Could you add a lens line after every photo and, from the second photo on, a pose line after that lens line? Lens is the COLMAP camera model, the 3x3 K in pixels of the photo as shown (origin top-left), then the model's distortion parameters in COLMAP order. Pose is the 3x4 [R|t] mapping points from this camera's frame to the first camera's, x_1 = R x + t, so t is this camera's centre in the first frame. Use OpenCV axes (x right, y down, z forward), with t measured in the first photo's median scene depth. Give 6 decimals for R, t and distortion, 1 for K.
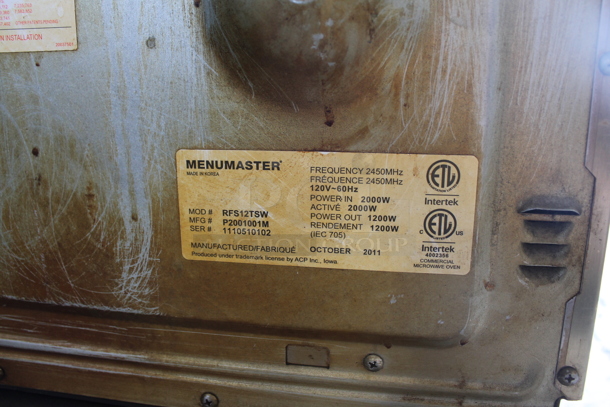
lens RADIAL K [[504.4, 0, 304.6], [0, 504.4, 200.6], [0, 0, 1]] dist [-0.154495, 0.076526]
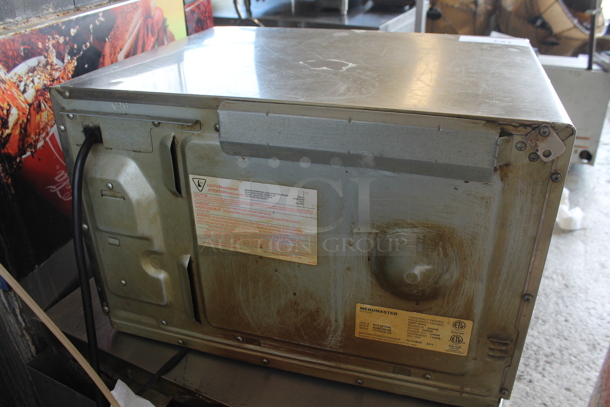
lens RADIAL K [[504.4, 0, 305.5], [0, 504.4, 205.7], [0, 0, 1]] dist [-0.154495, 0.076526]
pose [[0.988864, 0.044827, -0.141910, -0.171379], [-0.006782, 0.966141, 0.257924, -1.235875], [0.148667, -0.254090, 0.955686, -1.354219]]
